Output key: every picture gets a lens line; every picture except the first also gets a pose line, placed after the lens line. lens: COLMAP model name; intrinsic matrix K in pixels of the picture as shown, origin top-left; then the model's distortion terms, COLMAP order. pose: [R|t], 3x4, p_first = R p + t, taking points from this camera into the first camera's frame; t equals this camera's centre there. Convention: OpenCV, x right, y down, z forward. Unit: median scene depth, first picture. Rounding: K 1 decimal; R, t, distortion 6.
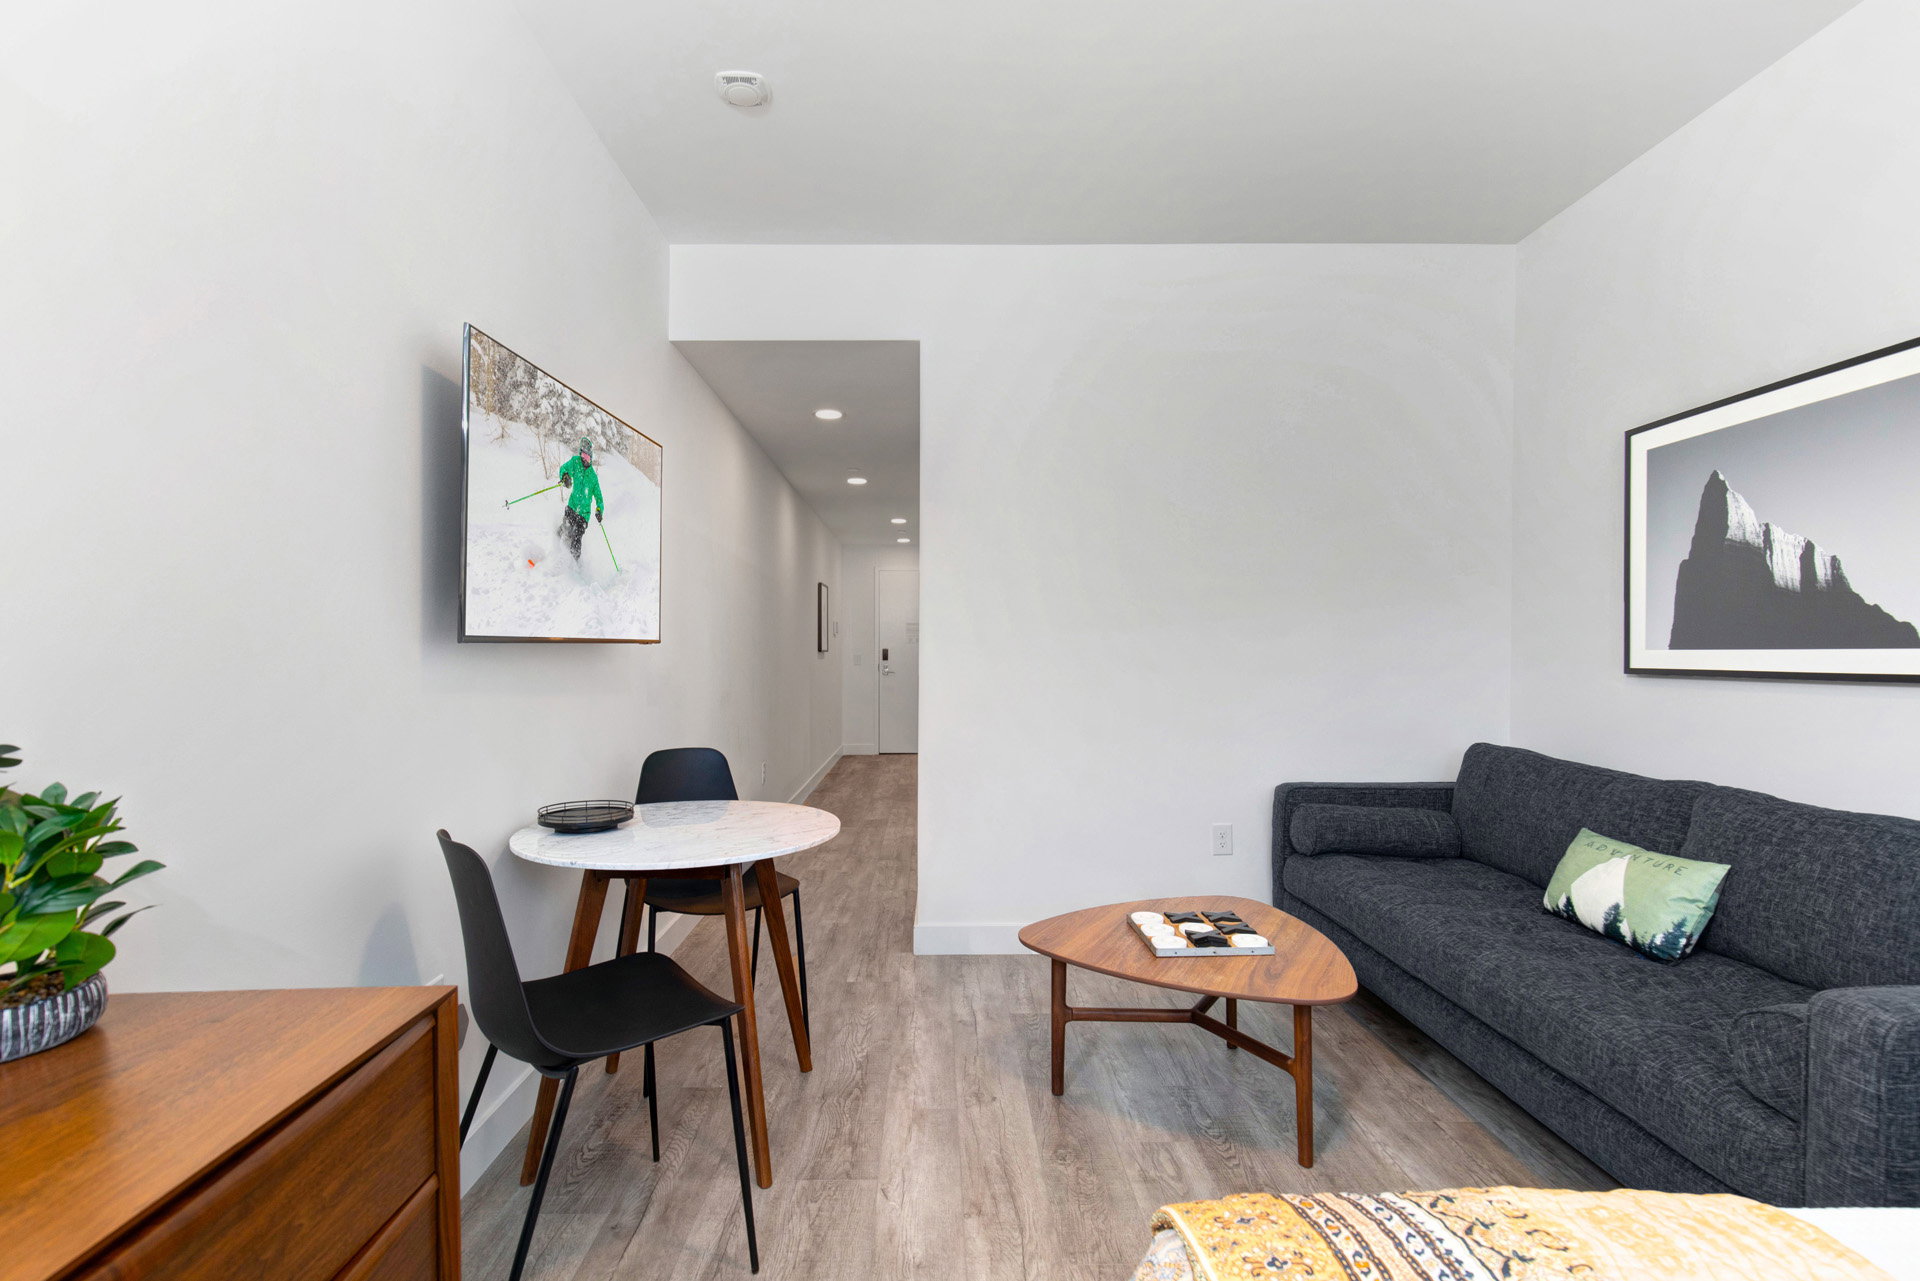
lens RADIAL K [[884.4, 0, 928.2], [0, 884.4, 667.1], [0, 0, 1]] dist [0.000854, -0.000454]
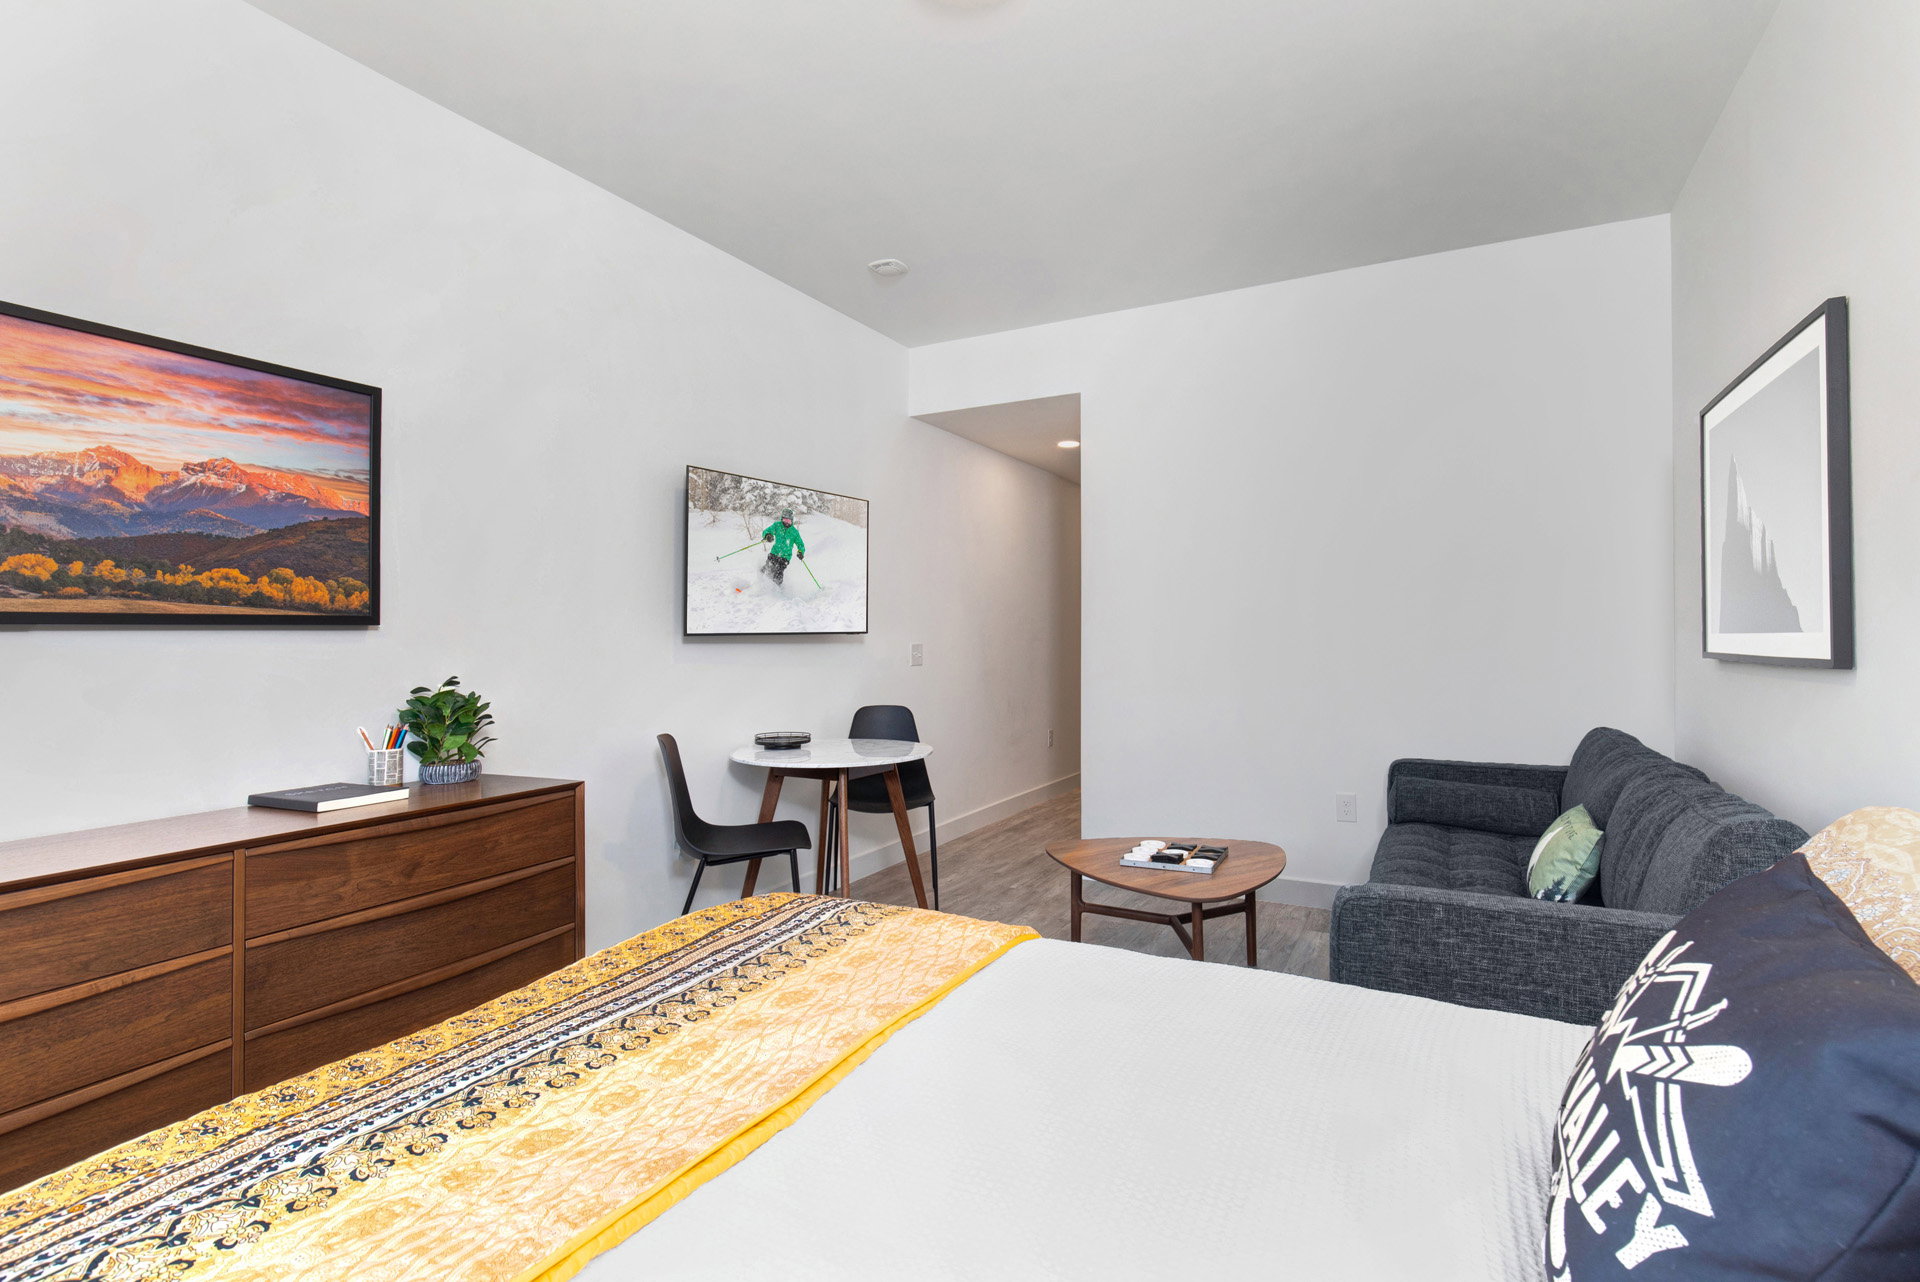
lens RADIAL K [[910.6, 0, 980.1], [0, 910.6, 635.6], [0, 0, 1]] dist [-0.020272, -0.000041]
pose [[0.892243, -0.008711, -0.451471, 0.688202], [-0.000457, 0.999796, -0.020194, 0.005037], [0.451555, 0.018224, 0.892057, -0.322968]]
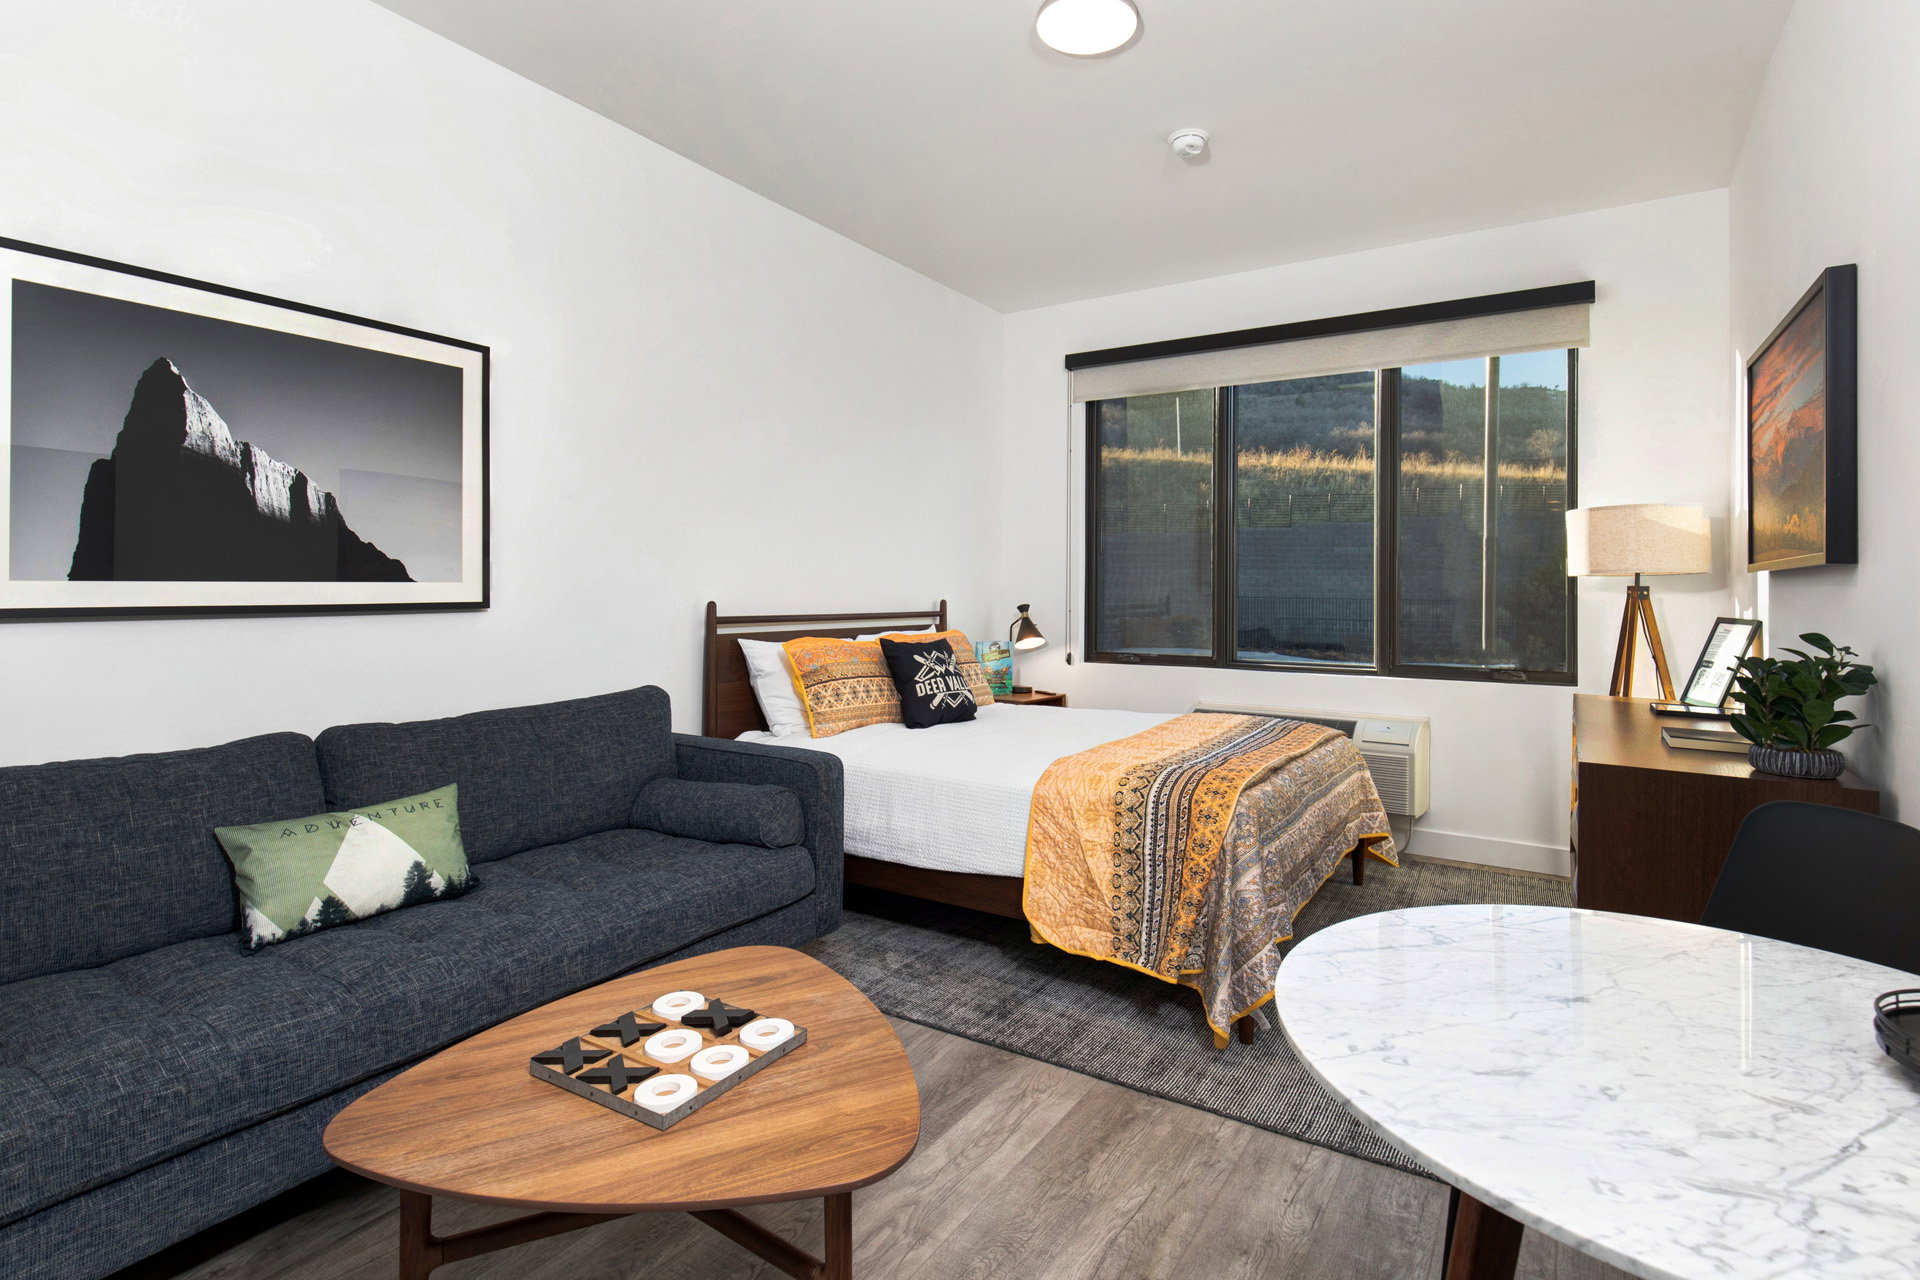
lens RADIAL K [[954.1, 0, 999.5], [0, 954.1, 555.2], [0, 0, 1]] dist [0.013775, -0.000046]
pose [[-0.862313, 0.013745, 0.506189, -0.236371], [0.005757, 0.999833, -0.017342, -0.025925], [-0.506343, -0.012040, -0.862248, 1.534342]]
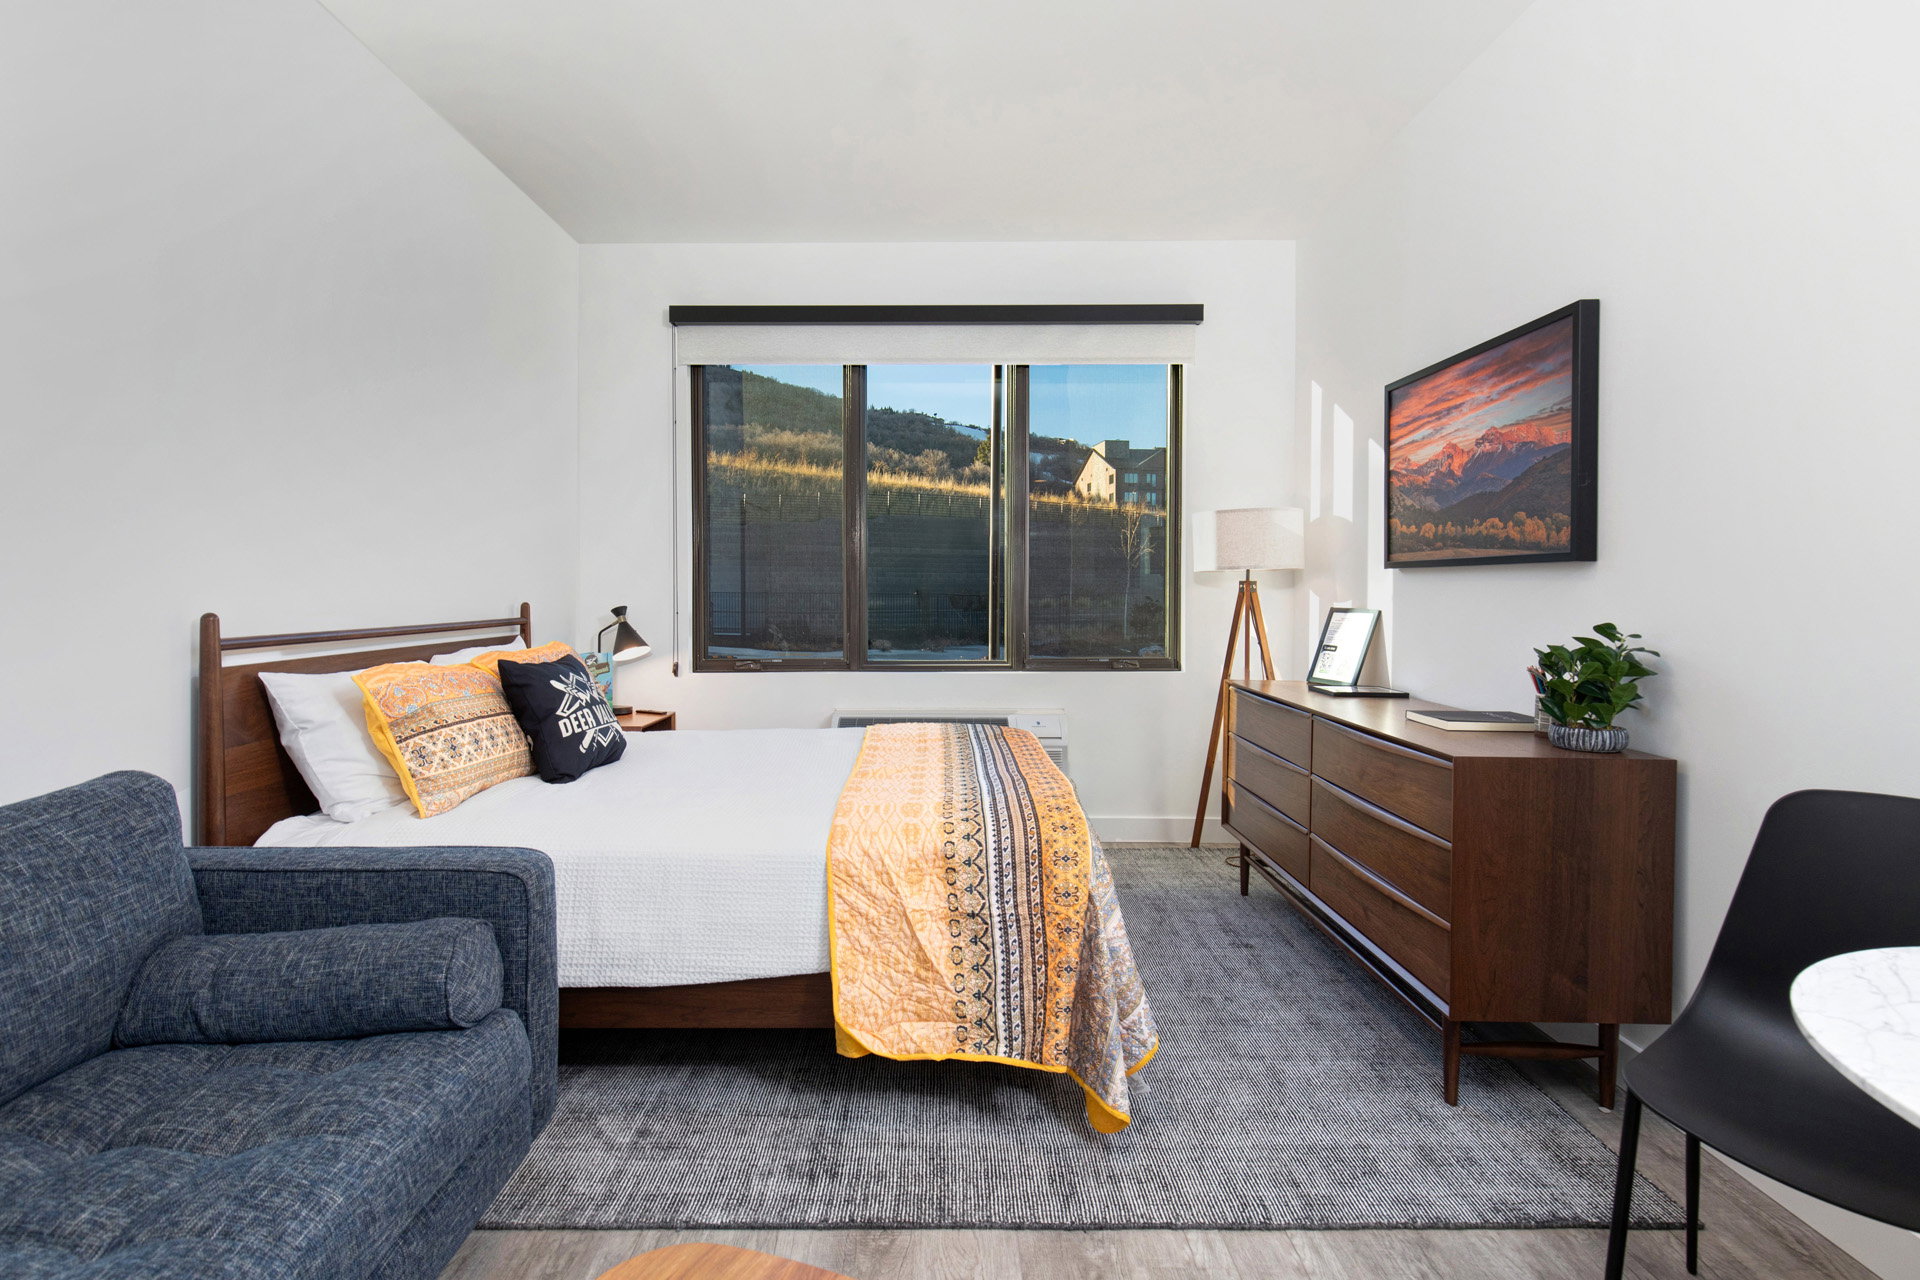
lens RADIAL K [[918.0, 0, 949.3], [0, 918.0, 586.3], [0, 0, 1]] dist [0.013577, -0.000893]
pose [[-0.999907, 0.002303, -0.013425, 0.258953], [0.002007, 0.999754, 0.022070, -0.024845], [0.013472, 0.022041, -0.999666, 1.333020]]
